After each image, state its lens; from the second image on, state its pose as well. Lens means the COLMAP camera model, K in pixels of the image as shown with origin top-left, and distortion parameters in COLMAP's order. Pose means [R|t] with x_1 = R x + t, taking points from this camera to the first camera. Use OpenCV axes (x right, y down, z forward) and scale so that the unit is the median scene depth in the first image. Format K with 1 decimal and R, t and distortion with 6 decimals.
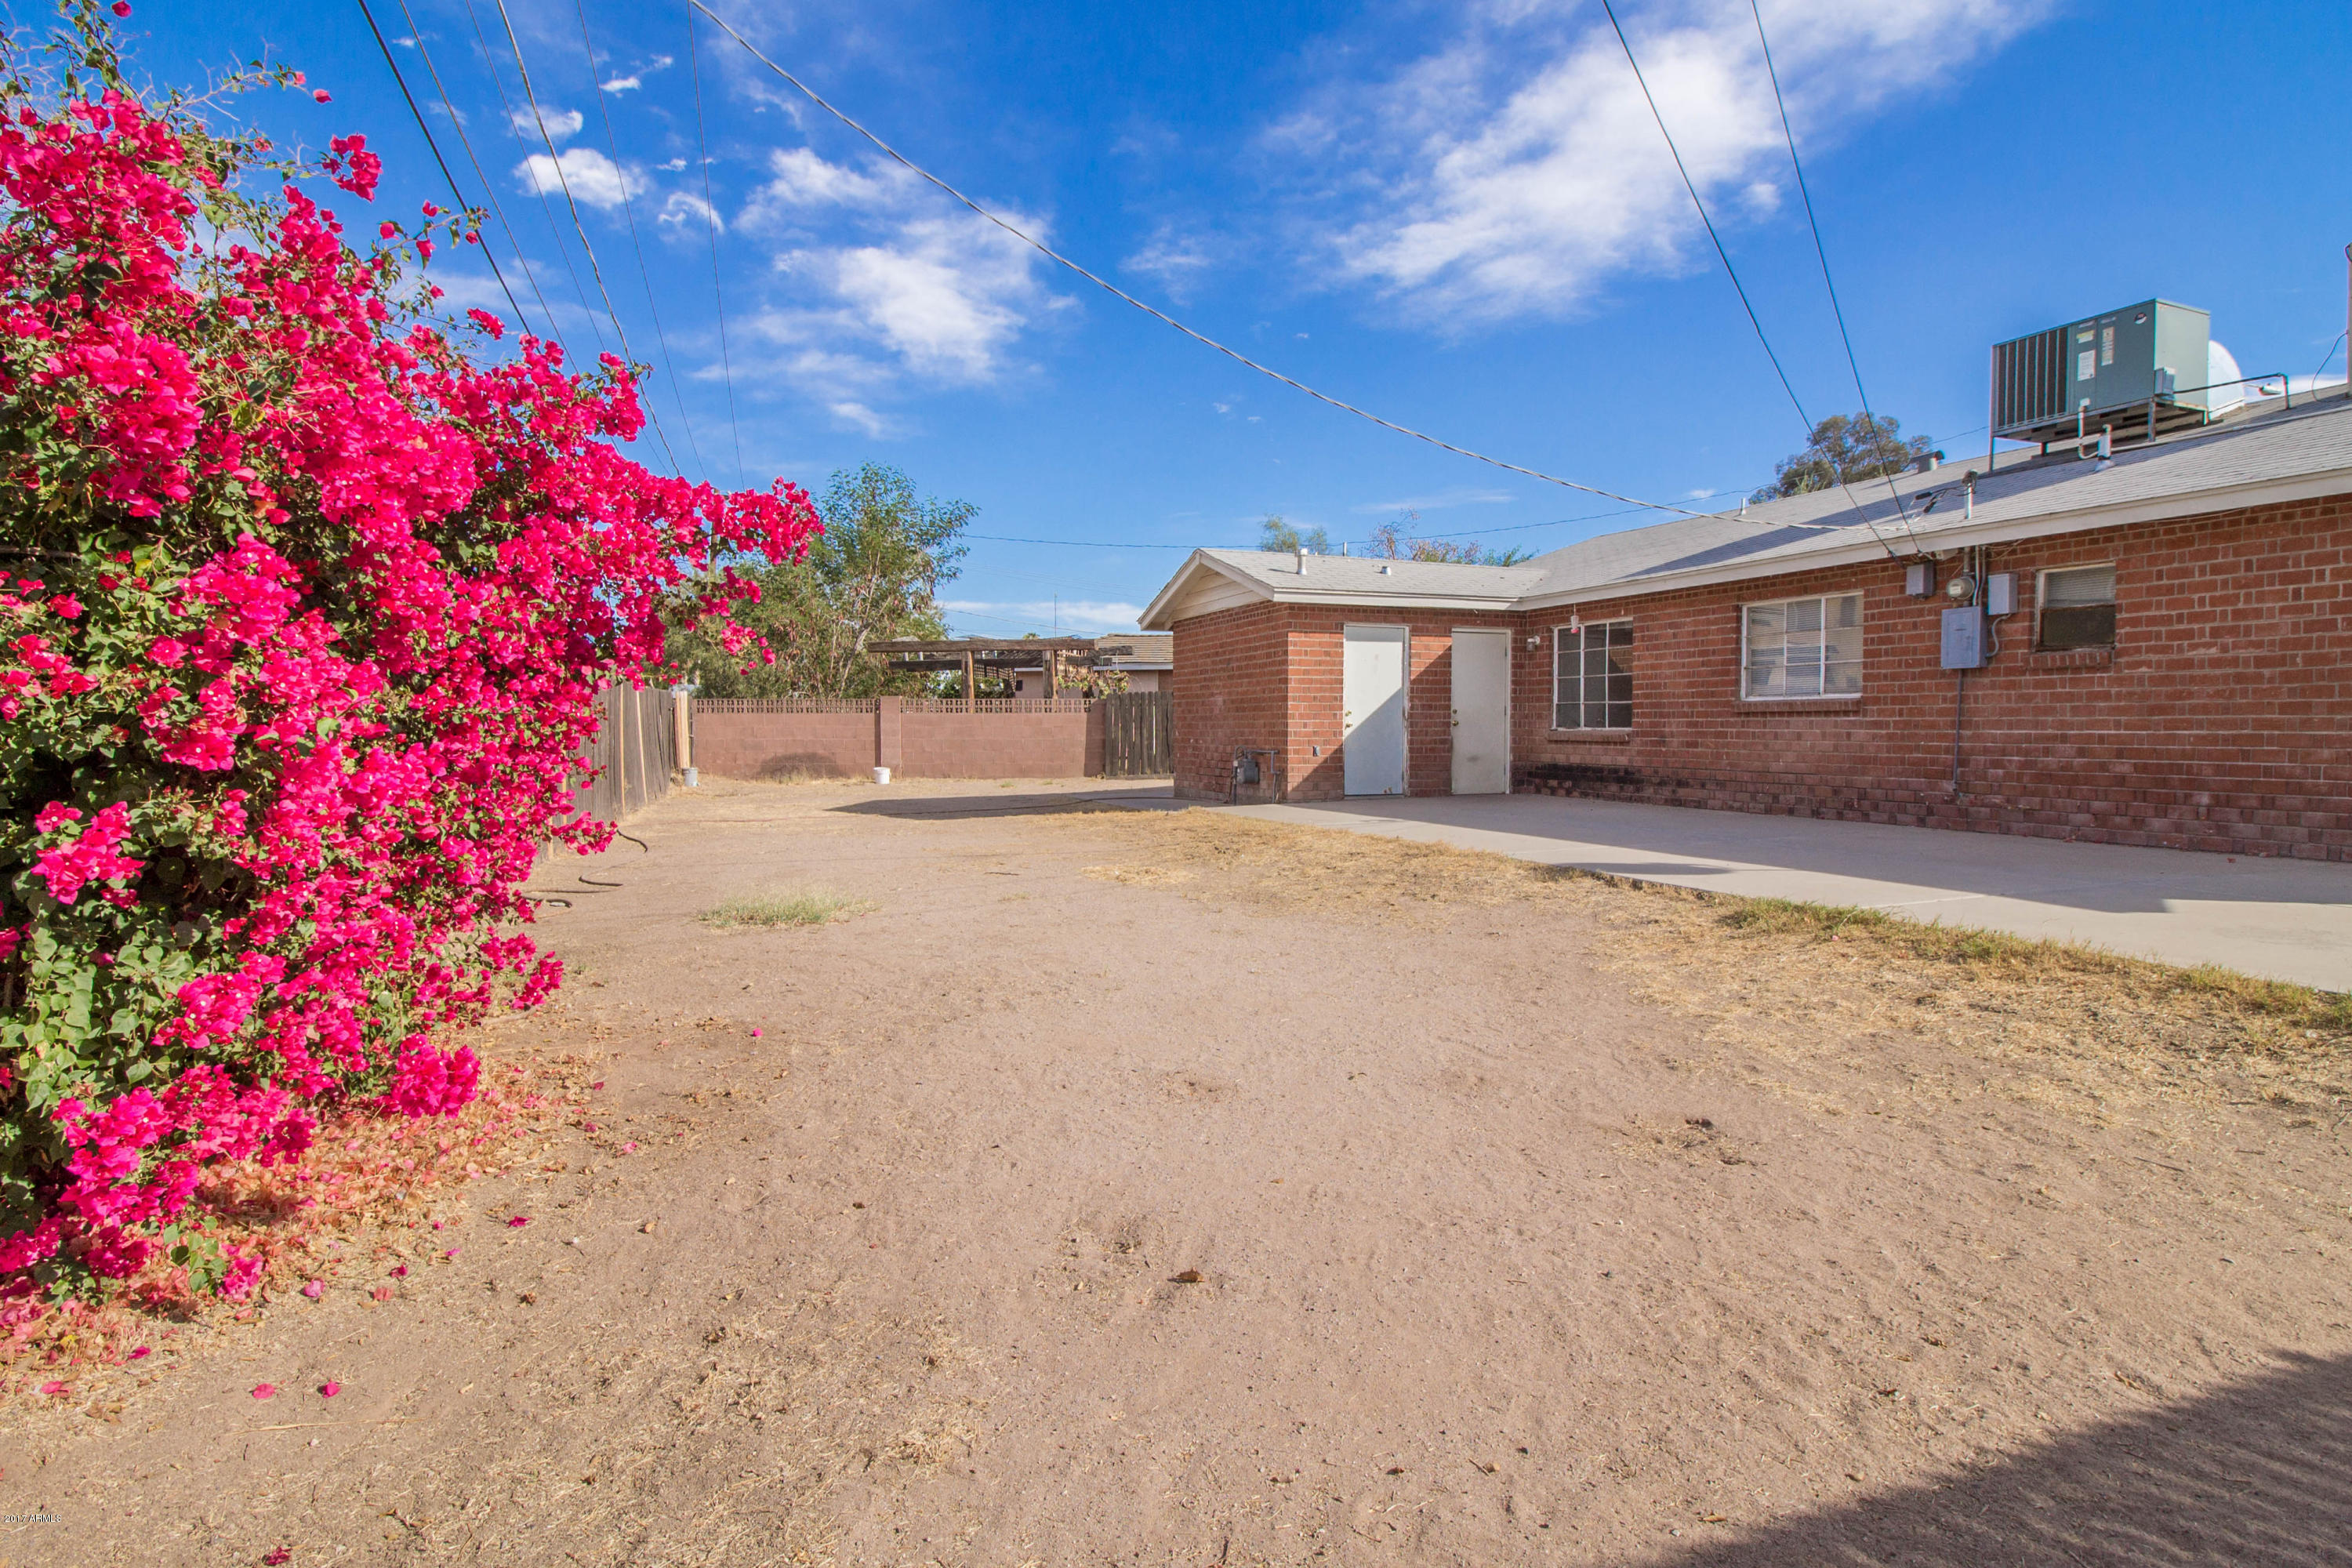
lens RADIAL K [[1187.8, 0, 1174.2], [0, 1187.8, 768.1], [0, 0, 1]] dist [0.003885, -0.016528]
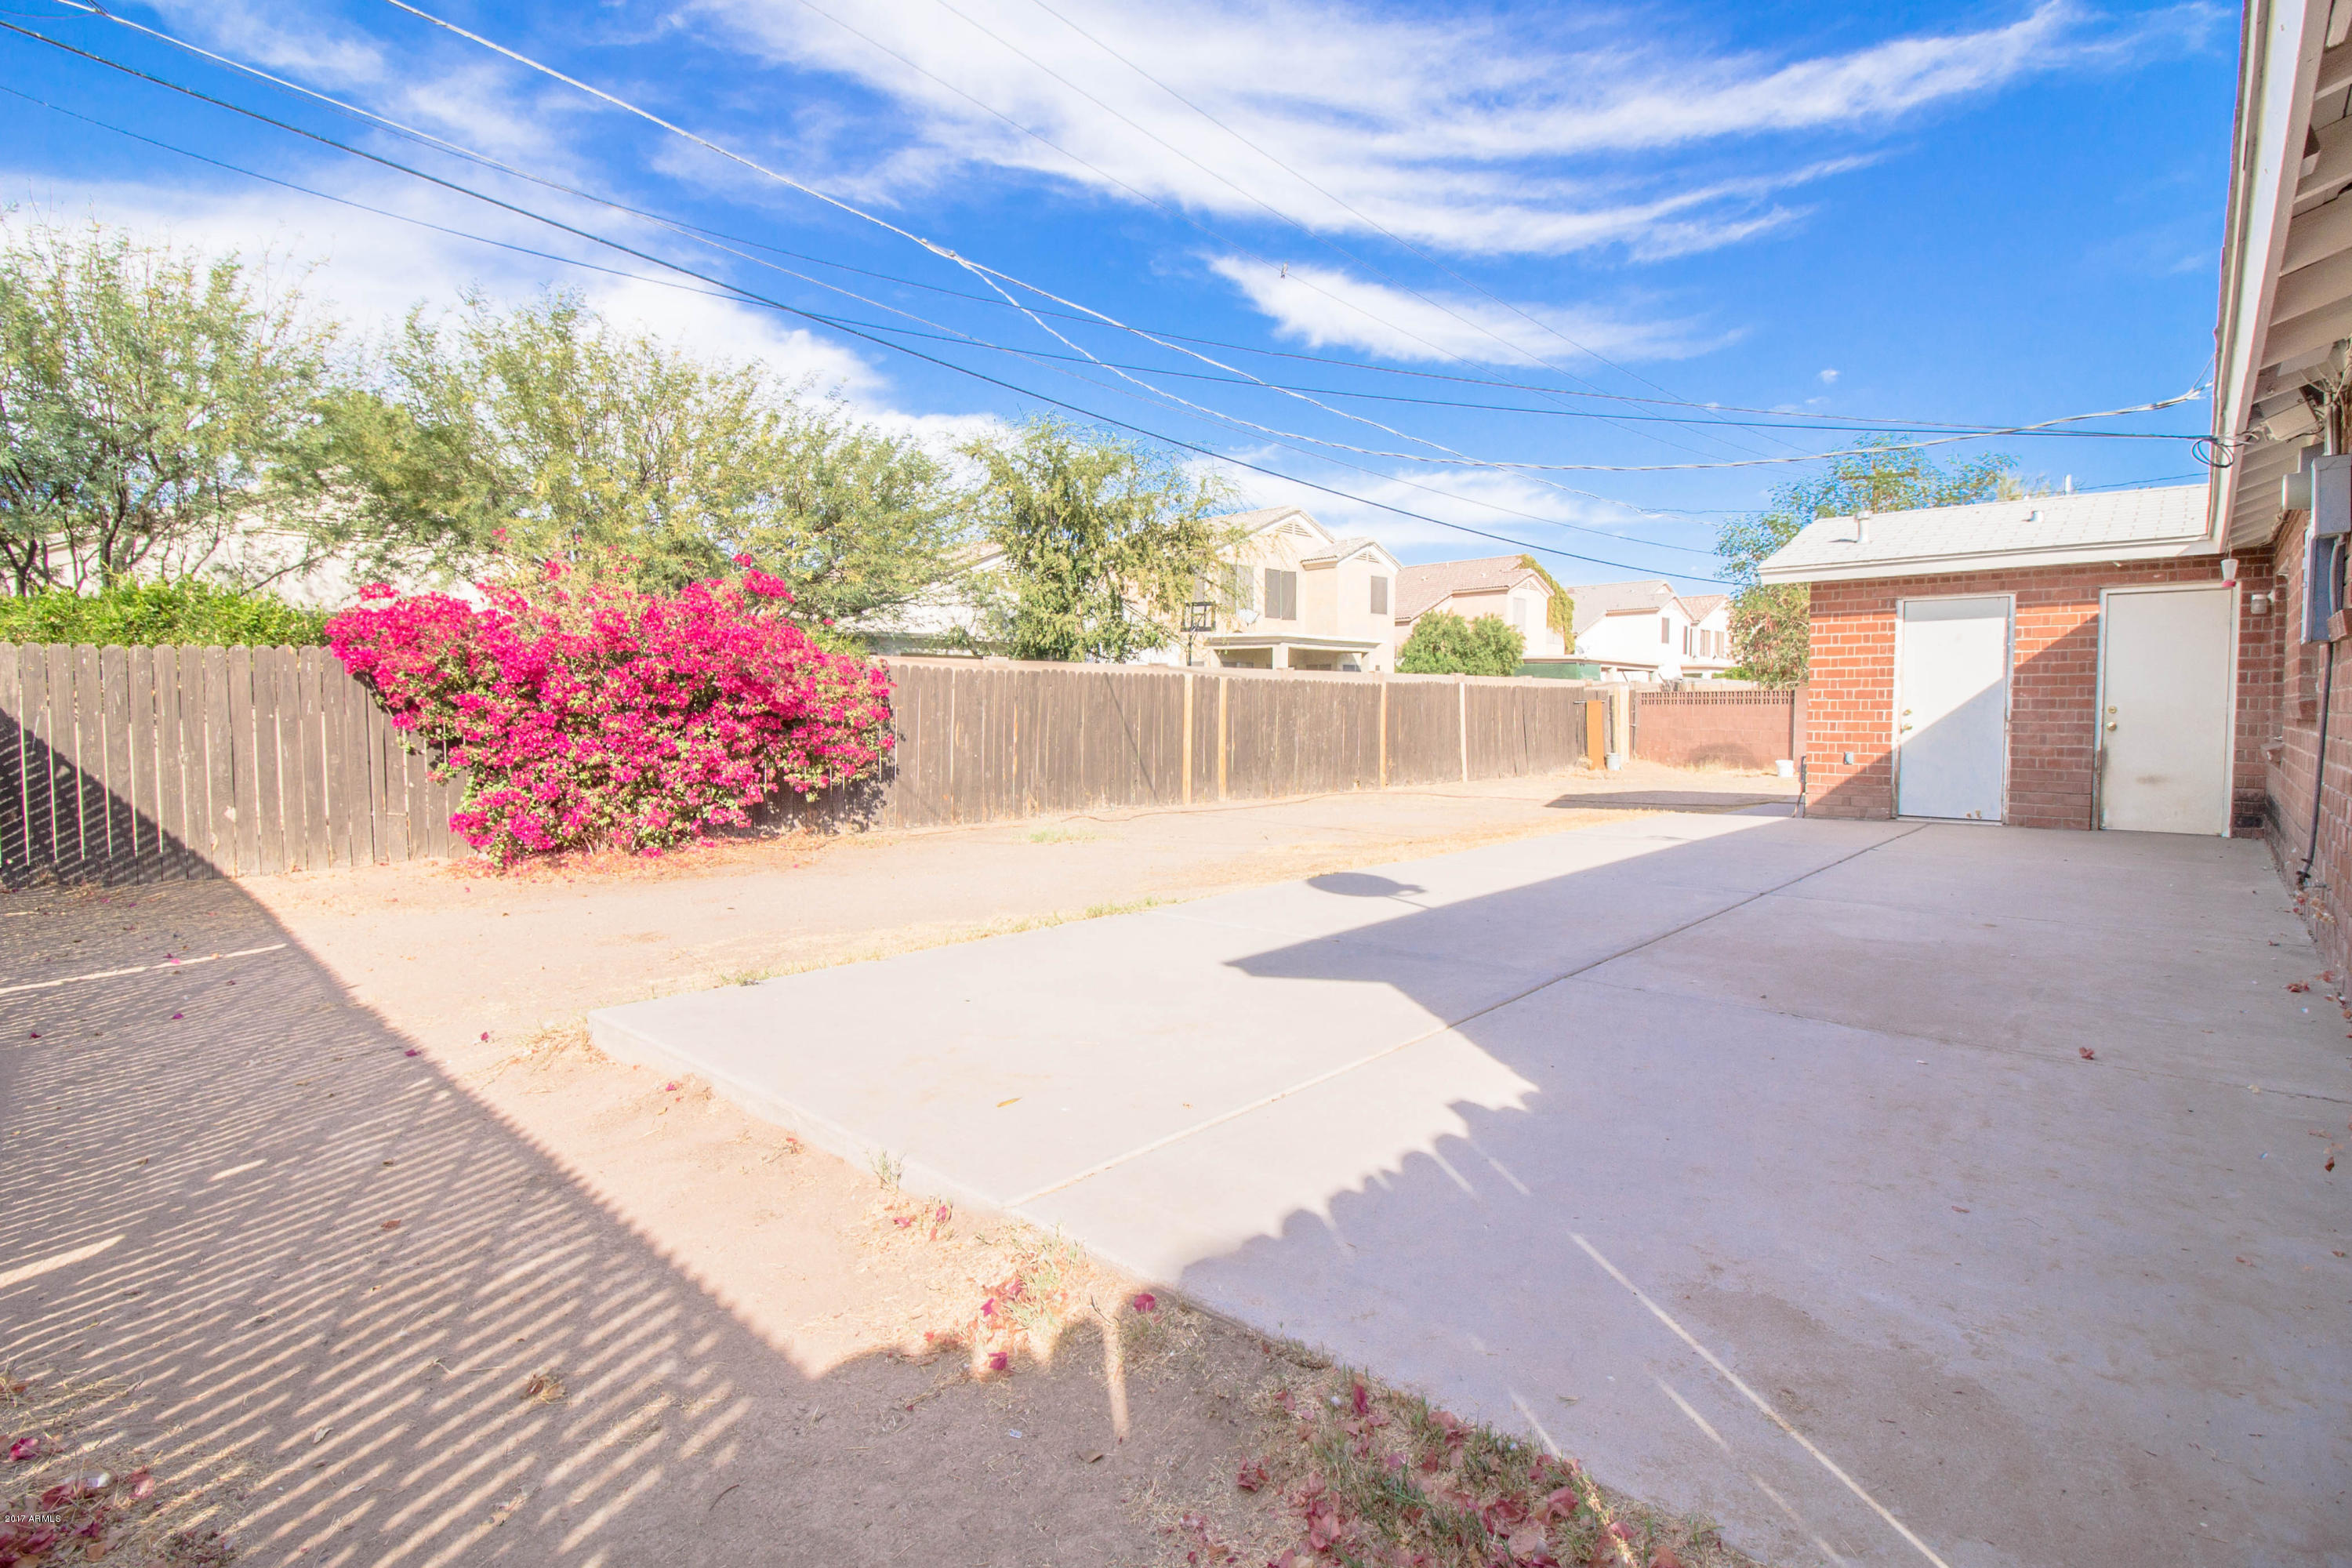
lens RADIAL K [[1116.2, 0, 1181.8], [0, 1116.2, 772.4], [0, 0, 1]] dist [0.003644, -0.010462]
pose [[0.450836, 0.052967, -0.891034, 0.731186], [-0.033604, 0.998537, 0.042355, -0.026189], [0.891974, 0.010847, 0.451957, 0.285829]]
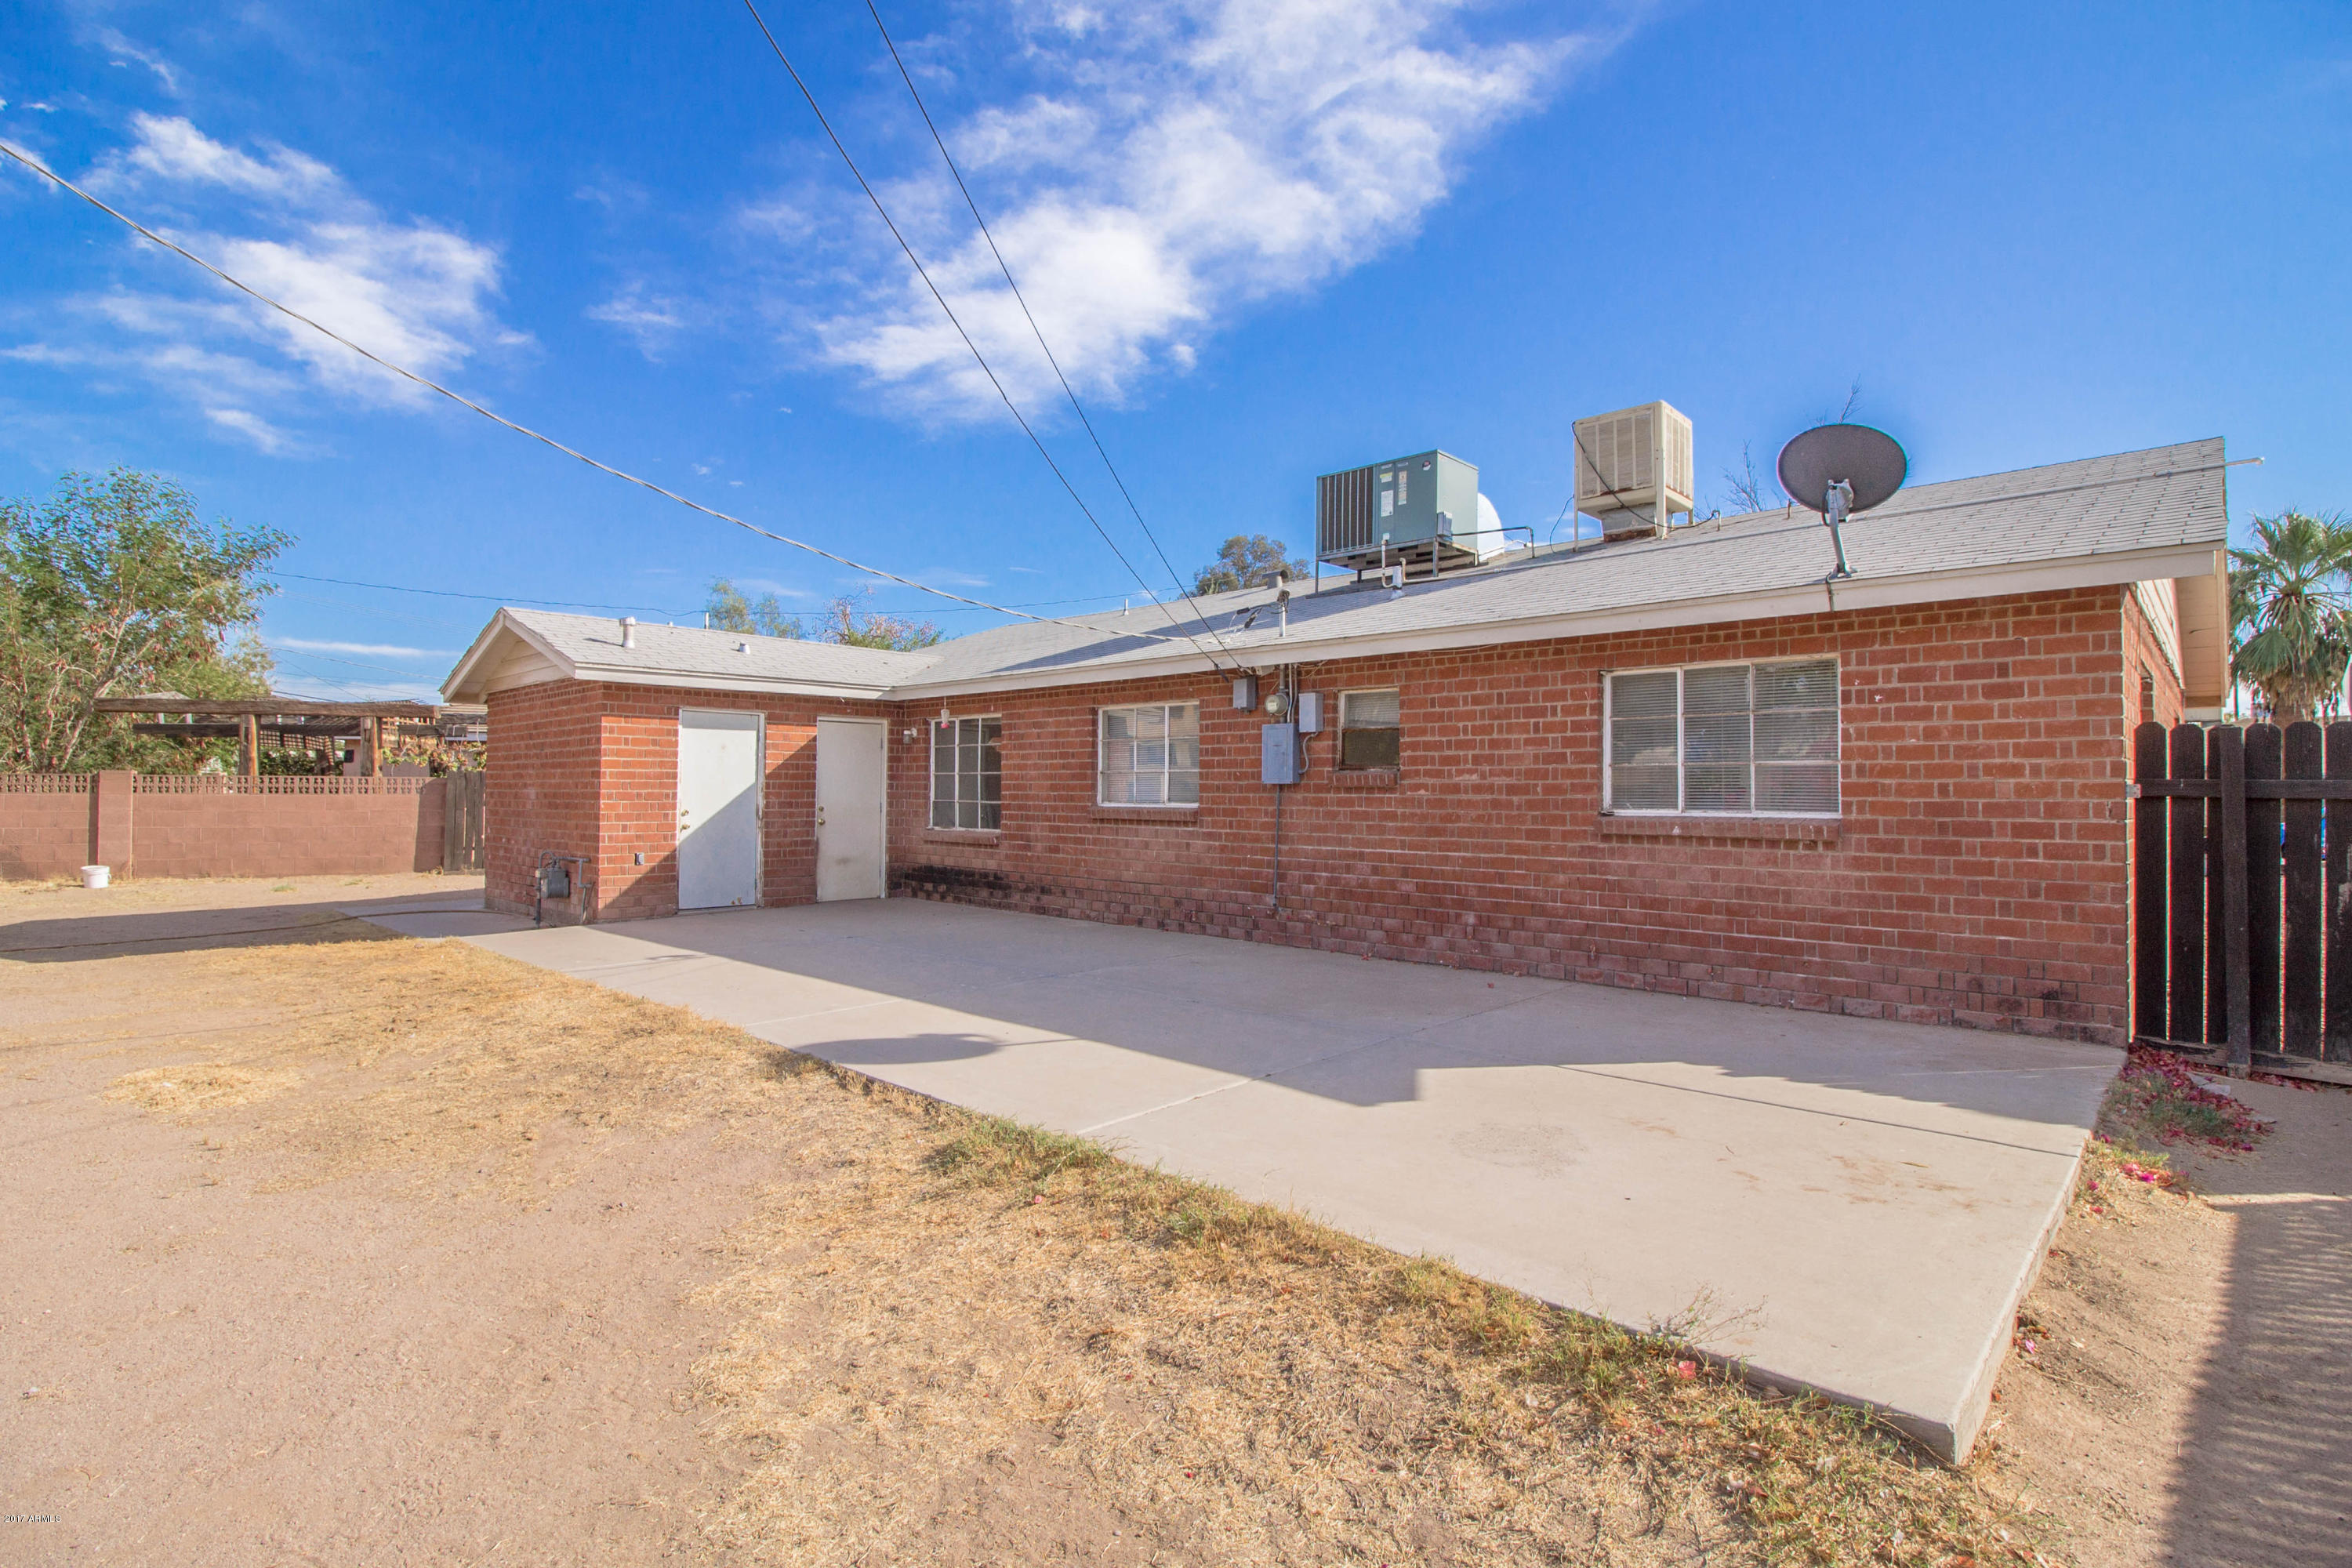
lens RADIAL K [[1116.2, 0, 1181.8], [0, 1116.2, 772.4], [0, 0, 1]] dist [0.003644, -0.010462]
pose [[0.905367, 0.013820, 0.424405, 0.158792], [0.007764, 0.998764, -0.049086, -0.040574], [-0.424559, 0.047735, 0.904141, 0.150773]]
